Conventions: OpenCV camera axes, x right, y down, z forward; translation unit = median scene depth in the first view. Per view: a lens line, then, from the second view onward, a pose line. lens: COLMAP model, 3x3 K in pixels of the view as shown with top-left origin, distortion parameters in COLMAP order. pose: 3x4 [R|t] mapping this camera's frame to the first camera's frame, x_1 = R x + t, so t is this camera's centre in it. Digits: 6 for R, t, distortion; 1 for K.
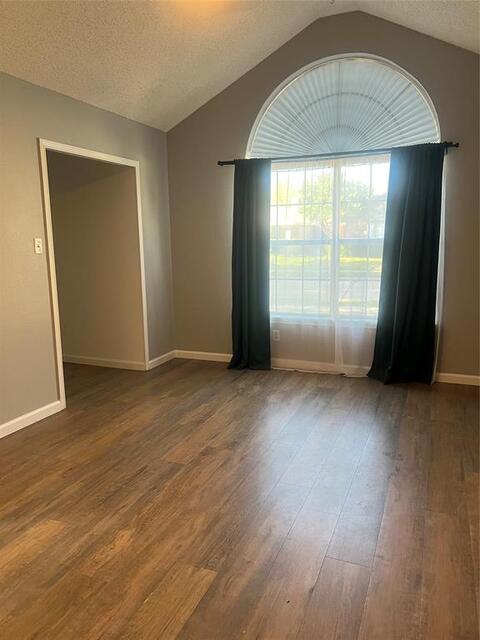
lens RADIAL K [[485.6, 0, 239.3], [0, 485.6, 321.3], [0, 0, 1]] dist [0.041429, -0.035891]
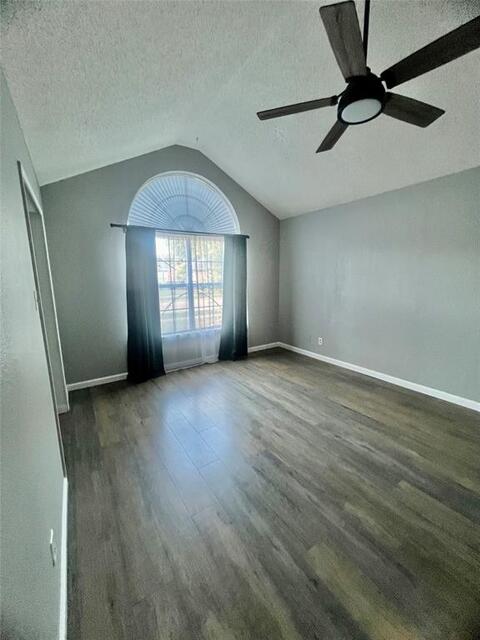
lens RADIAL K [[257.8, 0, 238.3], [0, 257.8, 318.2], [0, 0, 1]] dist [-0.007043, -0.000027]
pose [[0.562009, -0.127795, 0.817199, -0.475964], [0.149180, 0.987451, 0.051825, -0.081219], [-0.813567, 0.092784, 0.574021, 0.418917]]
